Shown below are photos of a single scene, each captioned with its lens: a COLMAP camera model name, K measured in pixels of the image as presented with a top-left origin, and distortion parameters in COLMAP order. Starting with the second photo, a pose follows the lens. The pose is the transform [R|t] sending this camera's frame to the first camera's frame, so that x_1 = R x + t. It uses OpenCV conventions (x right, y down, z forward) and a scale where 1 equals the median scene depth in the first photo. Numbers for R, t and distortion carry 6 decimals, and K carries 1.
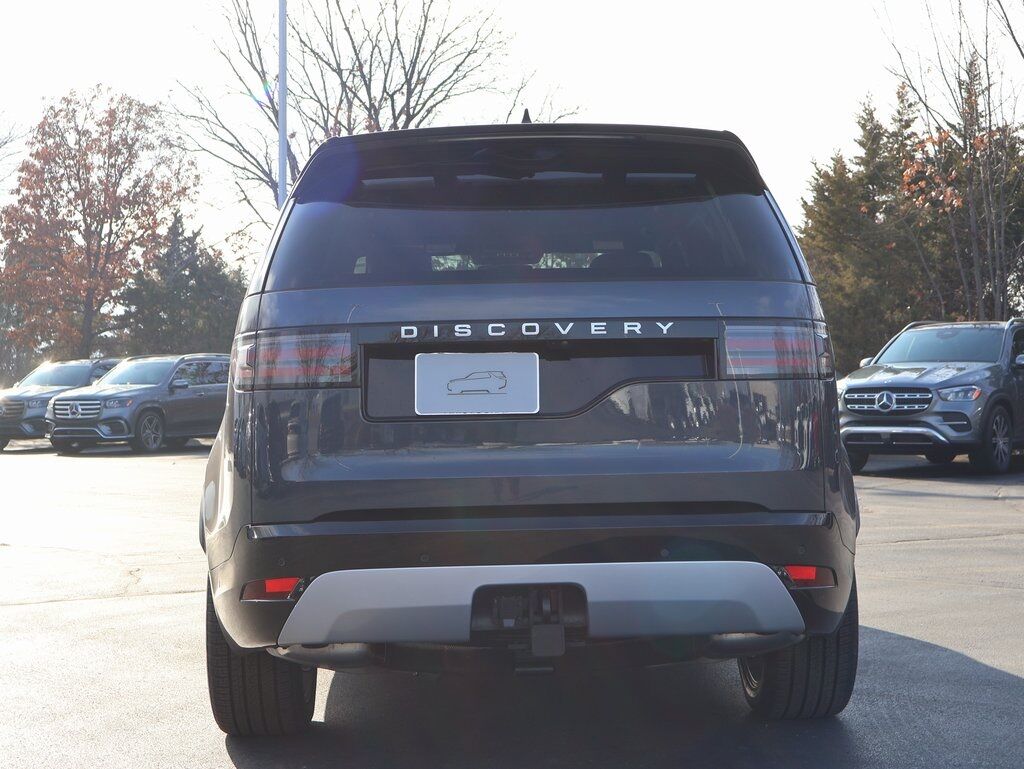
lens RADIAL K [[1906.0, 0, 511.5], [0, 1906.0, 378.2], [0, 0, 1]] dist [-0.027646, 0.000000]
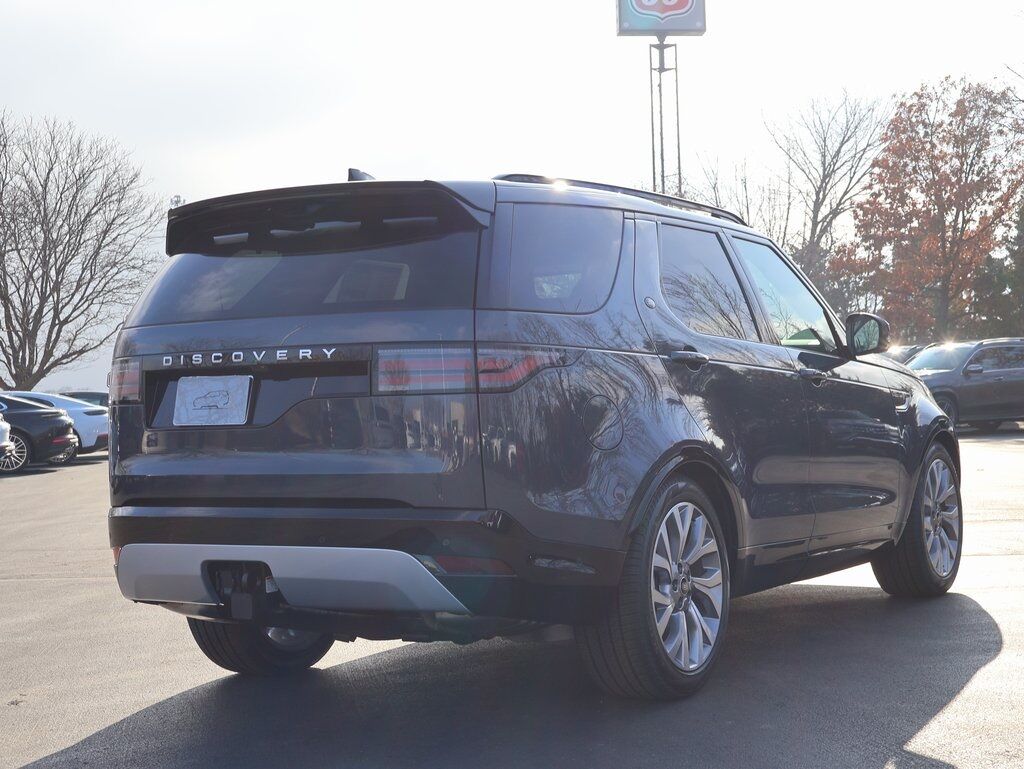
lens RADIAL K [[1906.0, 0, 512.2], [0, 1906.0, 382.8], [0, 0, 1]] dist [-0.027646, 0.000000]
pose [[0.832280, -0.010764, -0.554250, 0.829229], [0.019089, 0.999775, 0.009248, -0.016411], [0.554026, -0.018277, 0.832299, 0.060320]]
